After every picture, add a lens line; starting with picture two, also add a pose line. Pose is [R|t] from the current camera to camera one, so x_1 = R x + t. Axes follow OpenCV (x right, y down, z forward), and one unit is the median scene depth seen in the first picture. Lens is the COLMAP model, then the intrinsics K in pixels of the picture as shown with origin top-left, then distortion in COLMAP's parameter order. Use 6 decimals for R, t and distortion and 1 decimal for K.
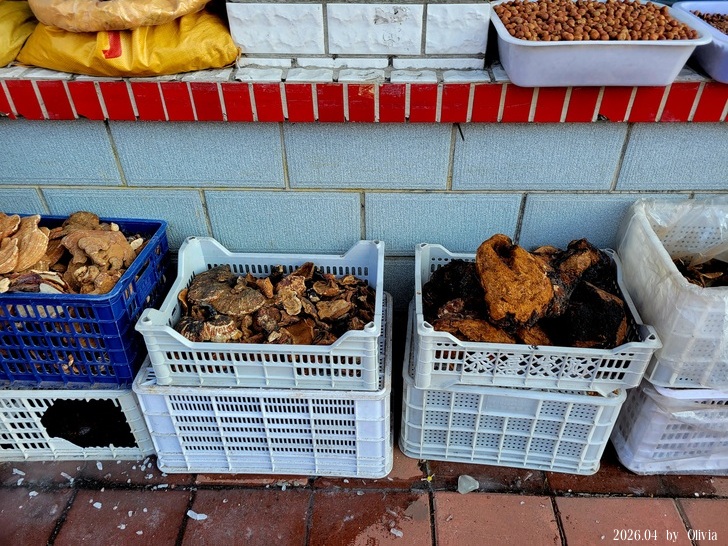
lens RADIAL K [[552.7, 0, 375.4], [0, 552.7, 272.7], [0, 0, 1]] dist [0.083081, -0.078515]
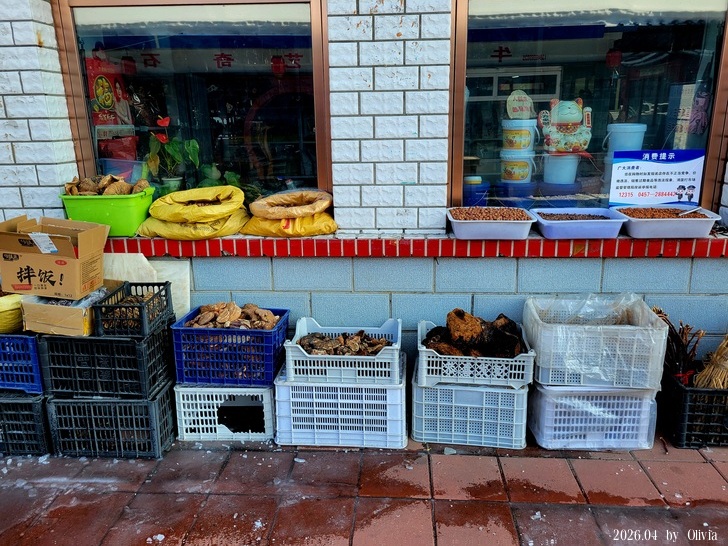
lens RADIAL K [[552.7, 0, 375.4], [0, 552.7, 272.7], [0, 0, 1]] dist [0.083081, -0.078515]
pose [[0.999445, -0.000181, -0.033313, -0.012437], [-0.011870, 0.932423, -0.361173, 0.555409], [0.031128, 0.361368, 0.931904, -0.967691]]
